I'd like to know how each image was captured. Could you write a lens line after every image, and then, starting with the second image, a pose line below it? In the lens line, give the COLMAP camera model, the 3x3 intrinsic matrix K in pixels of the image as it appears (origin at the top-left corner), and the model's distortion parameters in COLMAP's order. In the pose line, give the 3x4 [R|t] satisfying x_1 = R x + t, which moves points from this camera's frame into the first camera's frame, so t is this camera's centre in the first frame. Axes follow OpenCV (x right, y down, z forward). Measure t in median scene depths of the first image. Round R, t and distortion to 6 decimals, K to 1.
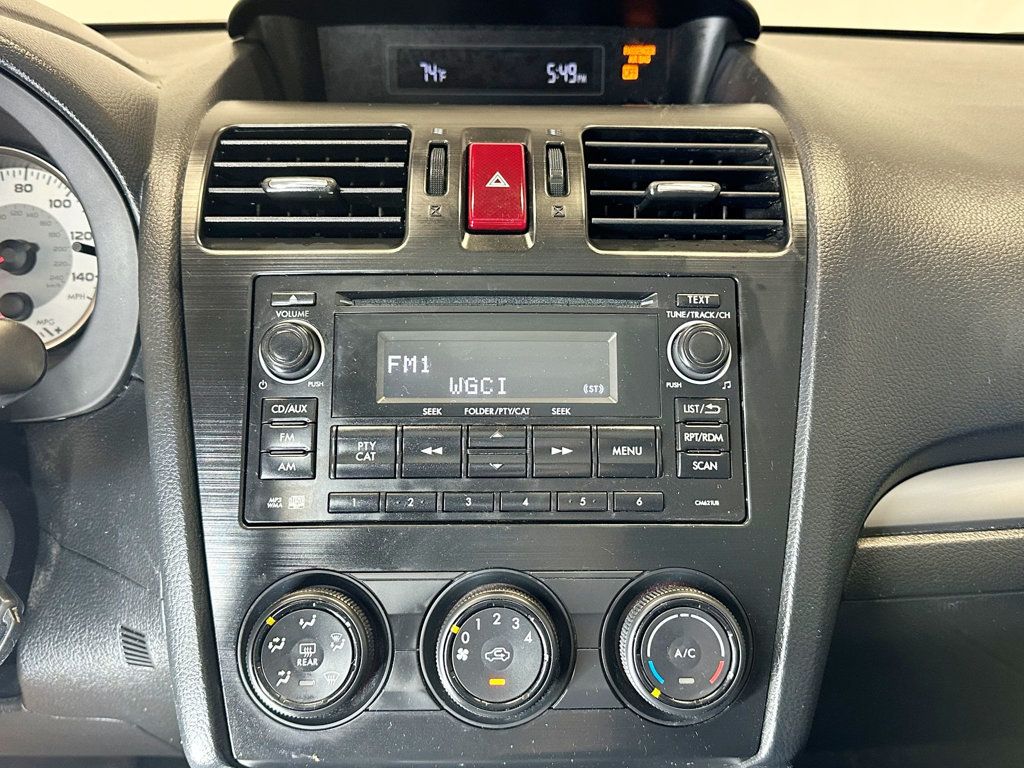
lens RADIAL K [[1021.5, 0, 524.2], [0, 1021.5, 390.5], [0, 0, 1]] dist [0.198923, -0.476298]
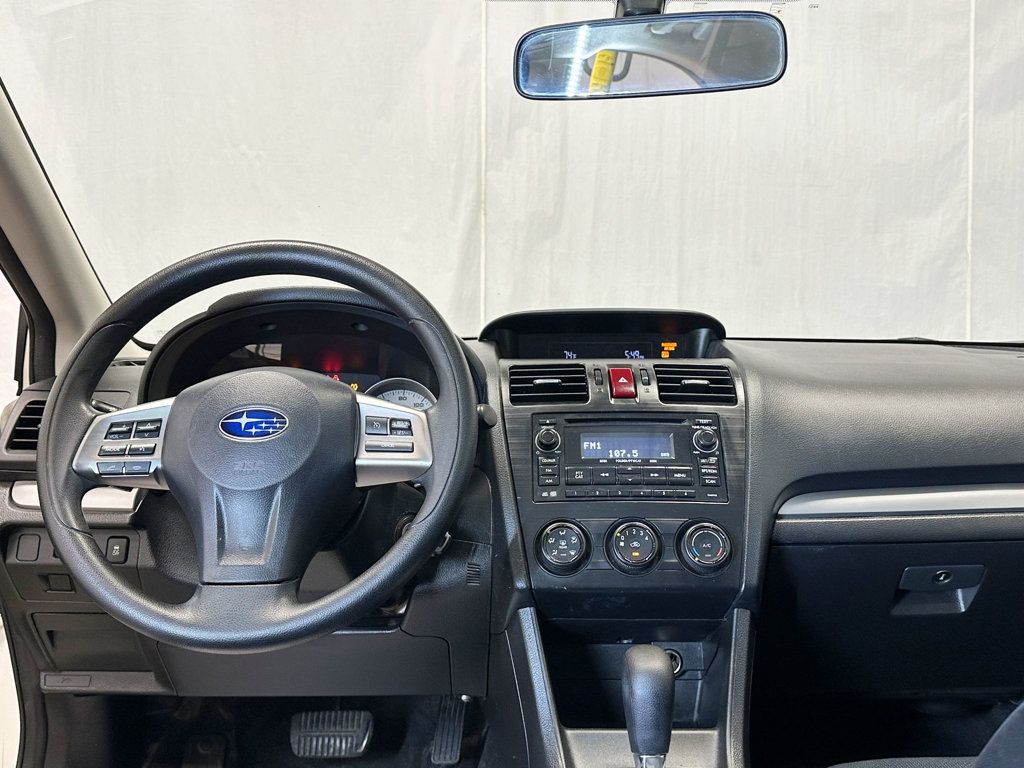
lens RADIAL K [[1021.5, 0, 524.2], [0, 1021.5, 390.5], [0, 0, 1]] dist [0.198923, -0.476298]
pose [[0.999964, -0.005696, -0.006309, -0.253050], [0.003402, 0.948411, -0.317025, 0.623455], [0.007790, 0.316992, 0.948396, -1.405240]]
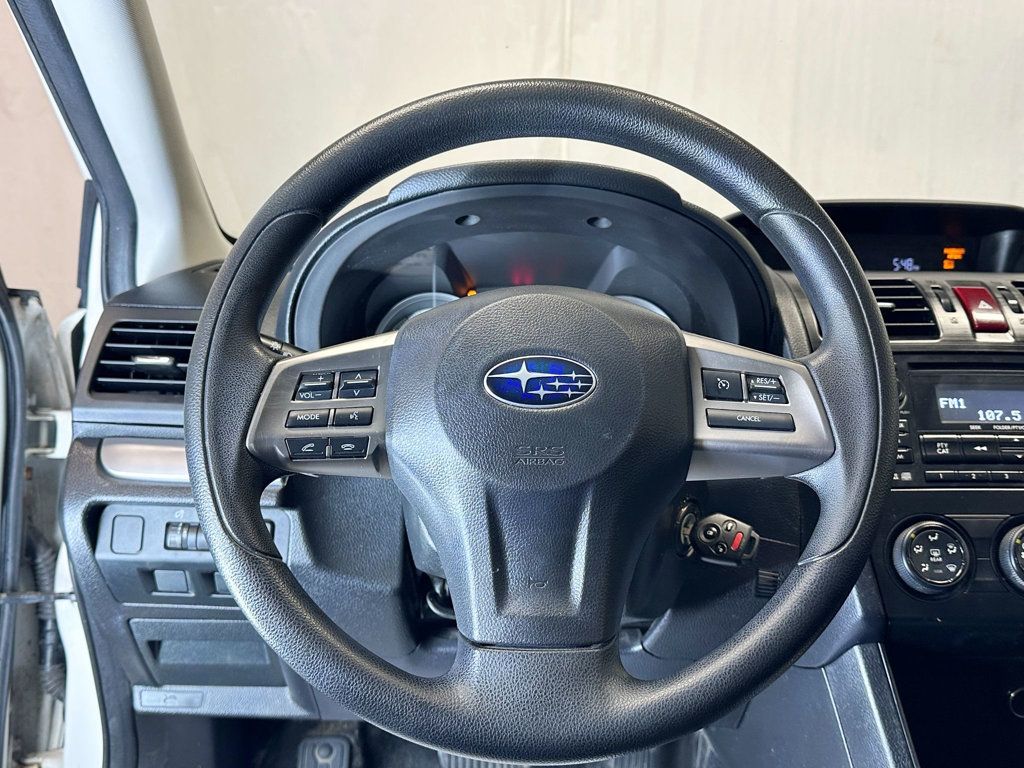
lens RADIAL K [[1033.3, 0, 512.0], [0, 1033.3, 384.0], [0, 0, 1]] dist [0.000534, -0.005382]
pose [[0.999946, 0.010109, 0.002196, -0.821471], [-0.009352, 0.974167, -0.225634, 0.328314], [-0.004420, 0.225602, 0.974210, -0.678389]]
